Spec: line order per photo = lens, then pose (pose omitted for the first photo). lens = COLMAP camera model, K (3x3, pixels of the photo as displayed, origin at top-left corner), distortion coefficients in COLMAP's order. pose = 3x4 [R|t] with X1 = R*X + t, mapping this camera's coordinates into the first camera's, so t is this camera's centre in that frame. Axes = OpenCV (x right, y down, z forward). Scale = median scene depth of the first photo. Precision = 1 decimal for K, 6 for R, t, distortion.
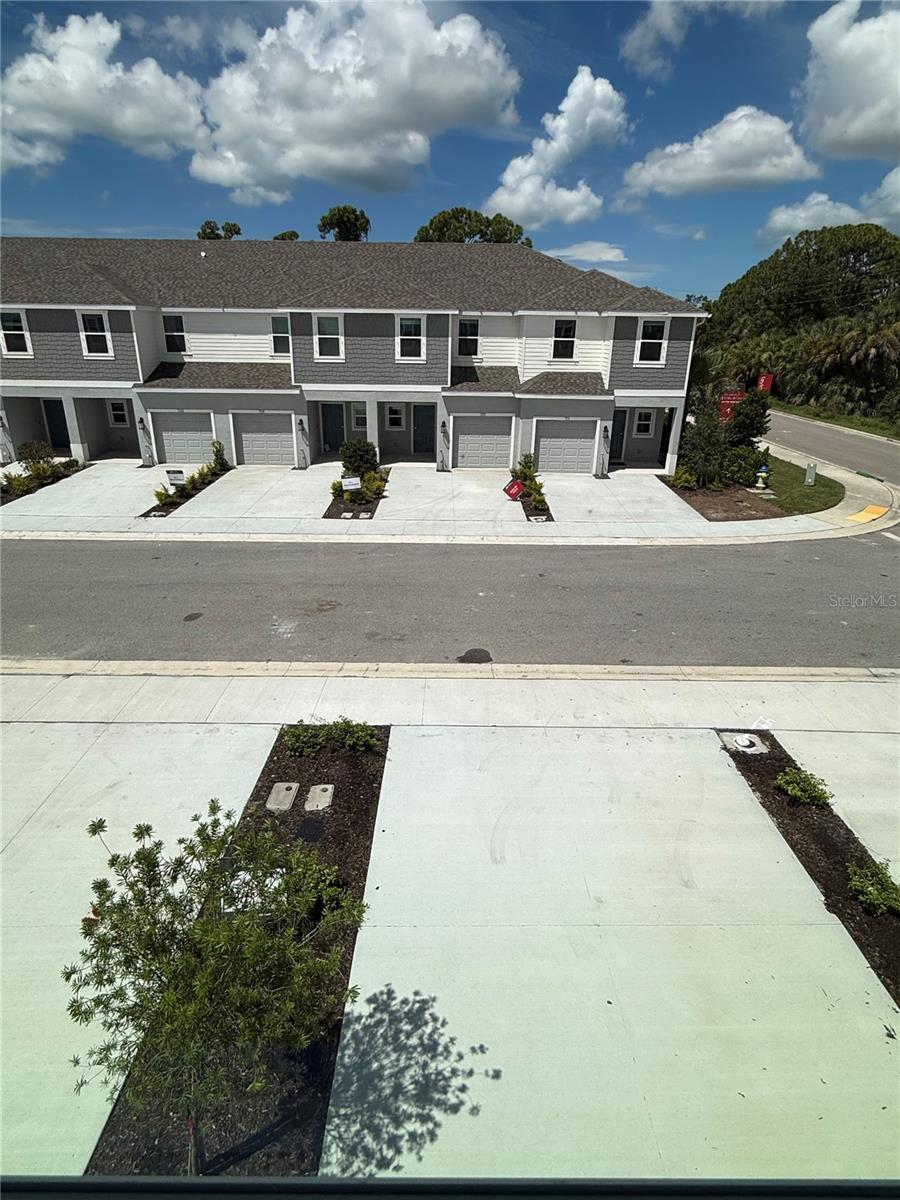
lens RADIAL K [[670.5, 0, 450.0], [0, 670.5, 600.0], [0, 0, 1]] dist [-0.001870, -0.001383]
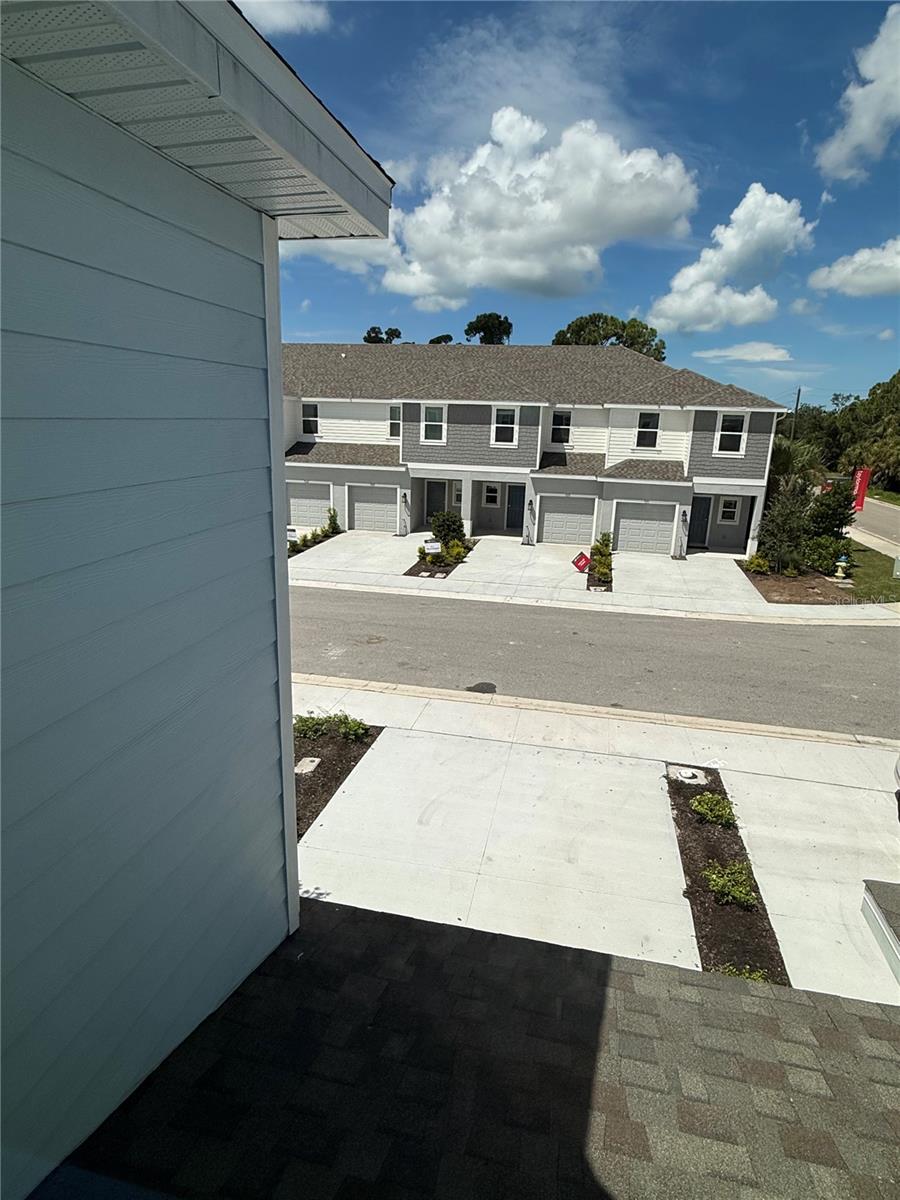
lens RADIAL K [[662.9, 0, 450.0], [0, 662.9, 600.0], [0, 0, 1]] dist [-0.001832, -0.000648]
pose [[0.978595, 0.070541, -0.193327, 0.088275], [-0.093483, 0.989275, -0.112233, 0.031089], [0.183336, 0.127904, 0.974694, -0.062678]]
